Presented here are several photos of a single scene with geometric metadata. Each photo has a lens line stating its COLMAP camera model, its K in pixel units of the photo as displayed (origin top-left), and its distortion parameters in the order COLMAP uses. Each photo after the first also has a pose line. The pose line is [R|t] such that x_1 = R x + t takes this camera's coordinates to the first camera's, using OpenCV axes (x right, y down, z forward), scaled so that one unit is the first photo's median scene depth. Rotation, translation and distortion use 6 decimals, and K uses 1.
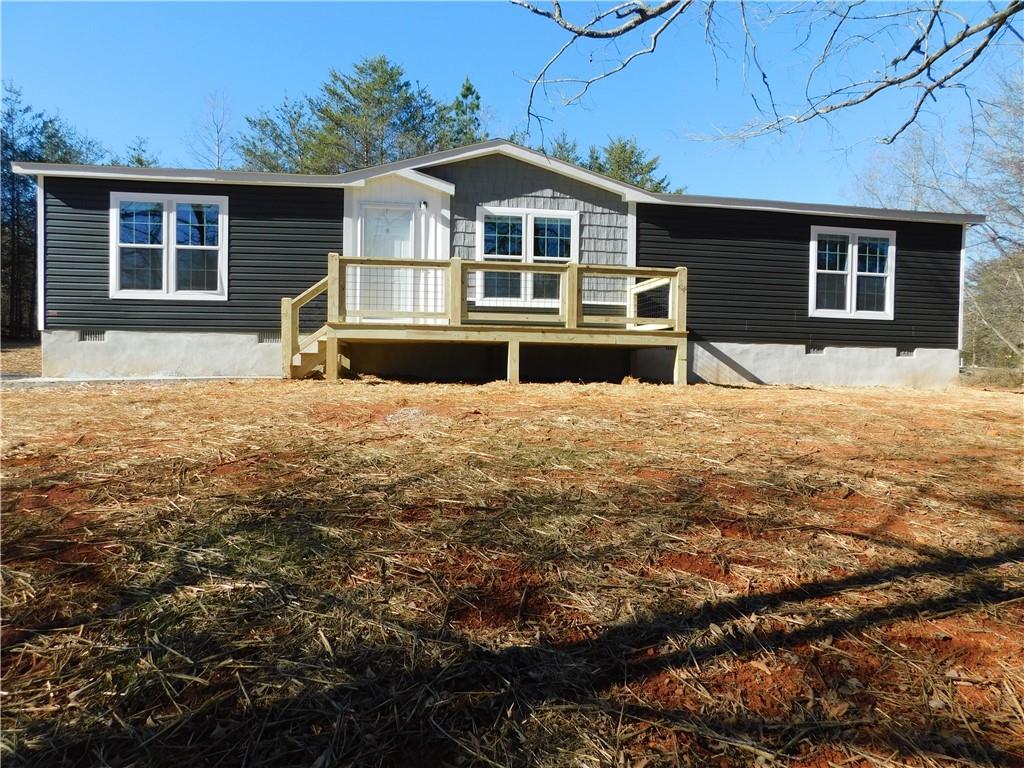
lens RADIAL K [[688.2, 0, 512.9], [0, 688.2, 392.0], [0, 0, 1]] dist [-0.048194, 0.049470]
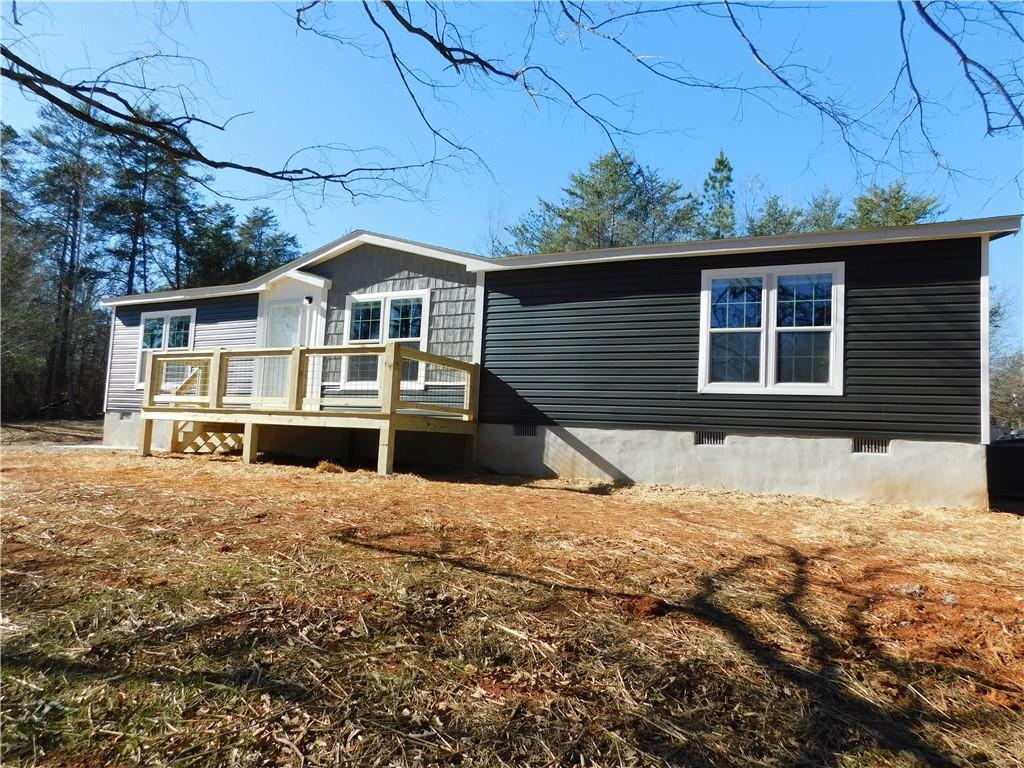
lens RADIAL K [[688.2, 0, 517.9], [0, 688.2, 387.8], [0, 0, 1]] dist [-0.048194, 0.049470]
pose [[0.805070, -0.023676, -0.592707, 0.729577], [-0.053827, 0.992165, -0.112745, -0.024174], [0.590732, 0.122671, 0.797488, 0.312539]]
